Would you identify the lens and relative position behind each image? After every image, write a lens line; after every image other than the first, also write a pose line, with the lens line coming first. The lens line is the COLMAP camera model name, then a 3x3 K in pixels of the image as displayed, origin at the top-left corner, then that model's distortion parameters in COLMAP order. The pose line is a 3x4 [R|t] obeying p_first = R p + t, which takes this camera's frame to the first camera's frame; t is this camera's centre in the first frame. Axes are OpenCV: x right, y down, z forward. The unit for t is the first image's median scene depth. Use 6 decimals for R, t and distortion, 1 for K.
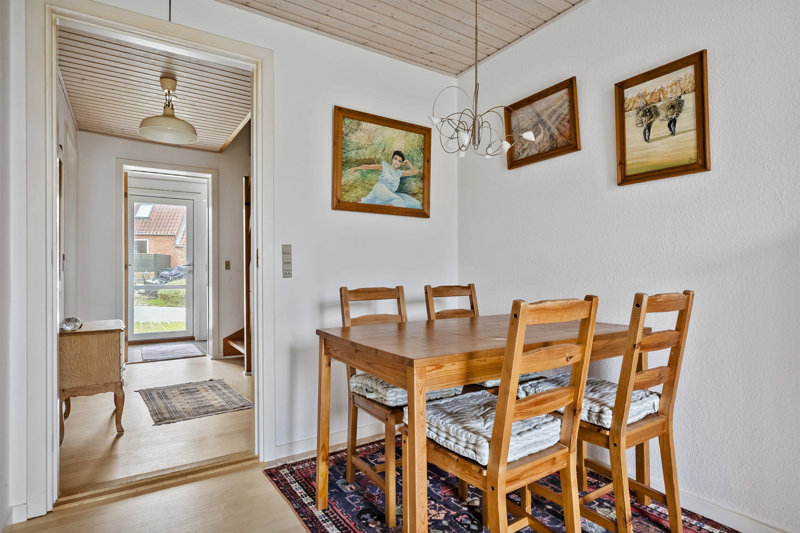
lens RADIAL K [[461.7, 0, 412.6], [0, 461.7, 266.9], [0, 0, 1]] dist [-0.003187, 0.000052]
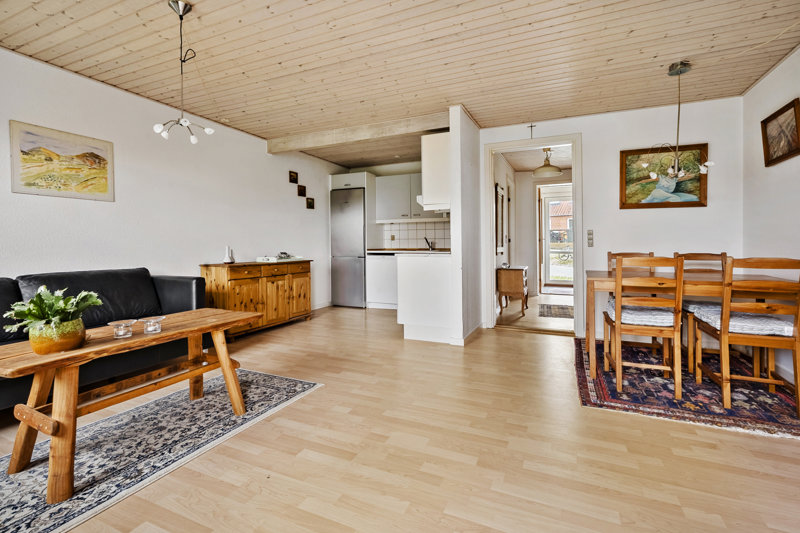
lens RADIAL K [[344.9, 0, 411.5], [0, 344.9, 252.4], [0, 0, 1]] dist [-0.037476, 0.011979]
pose [[0.569758, 0.023158, -0.821486, 0.478635], [0.008208, 0.999393, 0.033866, -0.007898], [0.821771, -0.026039, 0.569222, -0.442275]]
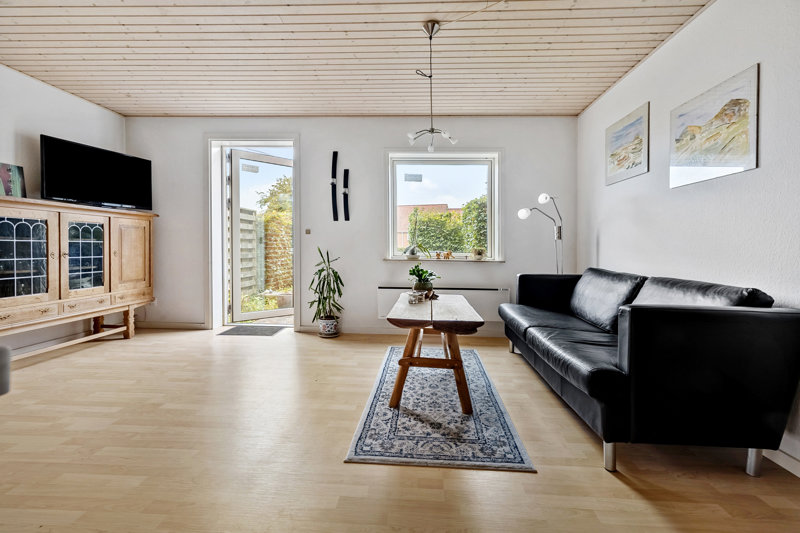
lens RADIAL K [[369.9, 0, 399.4], [0, 369.9, 255.7], [0, 0, 1]] dist [0.012754, 0.000323]
pose [[-0.804463, -0.022051, 0.593593, -0.642411], [-0.017009, 0.999756, 0.014088, 0.016151], [-0.593759, 0.001237, -0.804642, 0.211275]]
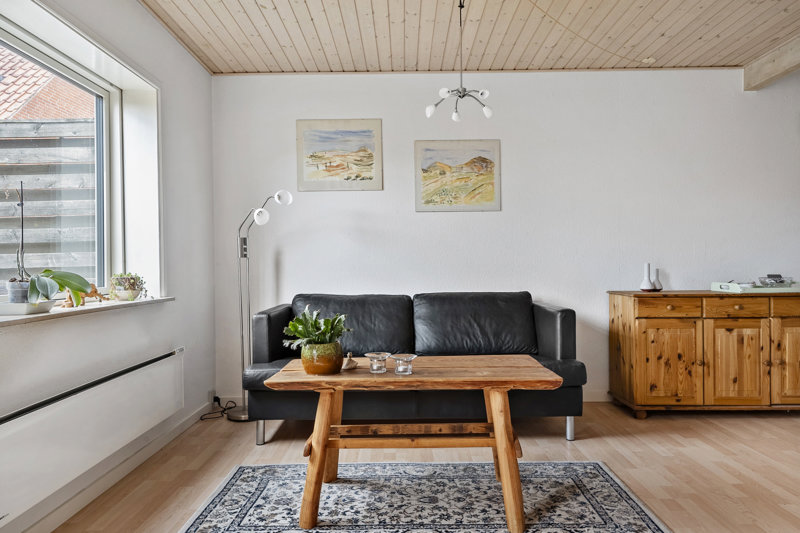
lens RADIAL K [[517.7, 0, 428.1], [0, 517.7, 268.7], [0, 0, 1]] dist [-0.000079, 0.055628]
pose [[-0.515077, 0.021180, -0.856882, 0.355473], [0.022548, 0.999684, 0.011156, -0.006316], [0.856847, -0.013575, -0.515392, -0.119678]]
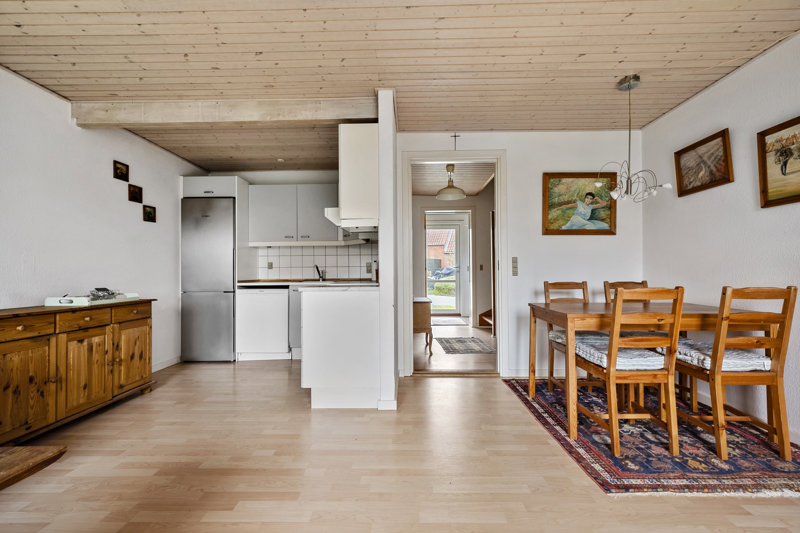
lens RADIAL K [[359.0, 0, 396.5], [0, 359.0, 269.3], [0, 0, 1]] dist [-0.018846, 0.009772]
pose [[0.819363, -0.005103, -0.573252, 0.141606], [0.007988, 0.999965, 0.002516, -0.008566], [0.573219, -0.006640, 0.819375, -0.380944]]
